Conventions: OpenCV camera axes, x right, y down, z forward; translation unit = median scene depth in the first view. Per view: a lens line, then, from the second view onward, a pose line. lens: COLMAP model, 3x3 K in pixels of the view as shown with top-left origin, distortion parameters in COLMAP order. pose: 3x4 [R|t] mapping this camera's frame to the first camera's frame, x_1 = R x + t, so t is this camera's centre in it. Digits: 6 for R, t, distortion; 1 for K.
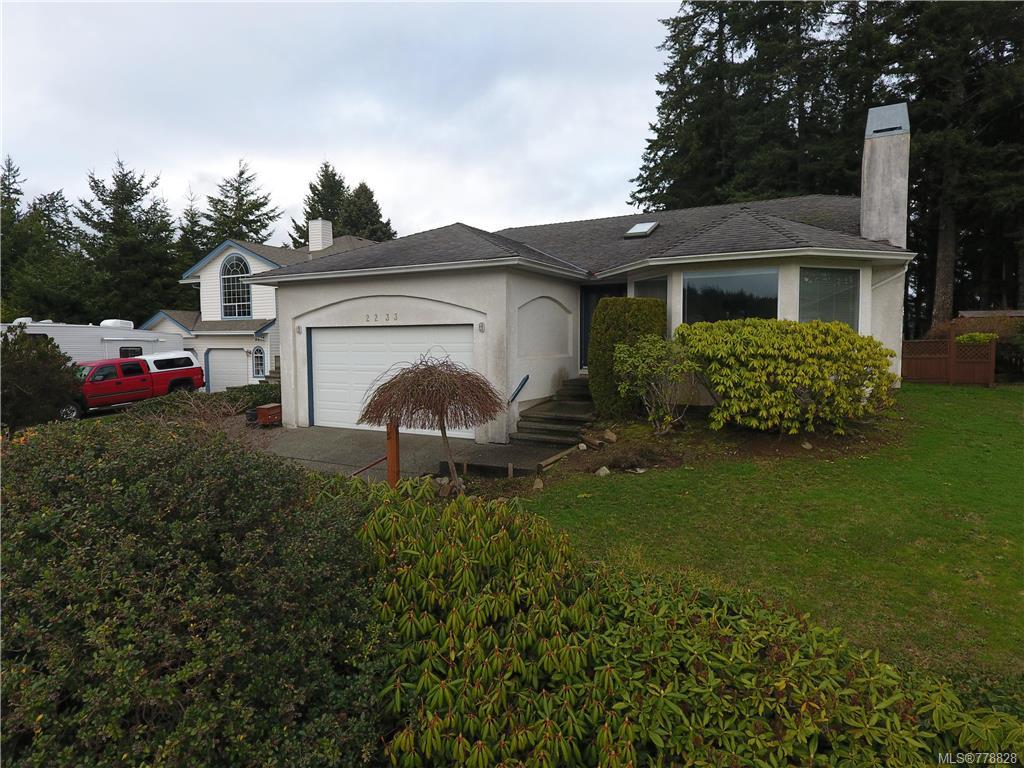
lens RADIAL K [[598.3, 0, 512.0], [0, 598.3, 384.0], [0, 0, 1]] dist [-0.005618, -0.002699]
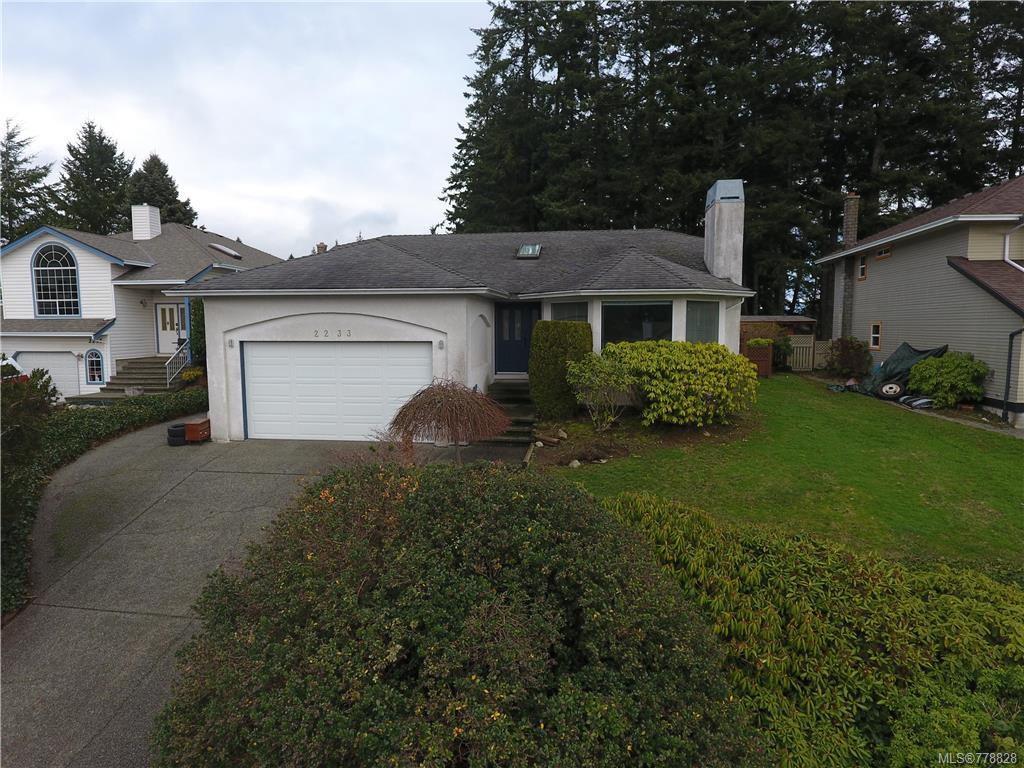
lens RADIAL K [[598.3, 0, 512.0], [0, 598.3, 384.0], [0, 0, 1]] dist [-0.005618, -0.002699]
pose [[0.934165, -0.033118, 0.355300, -0.271944], [0.023017, 0.999203, 0.032619, -0.044505], [-0.356097, -0.022294, 0.934183, -0.091098]]
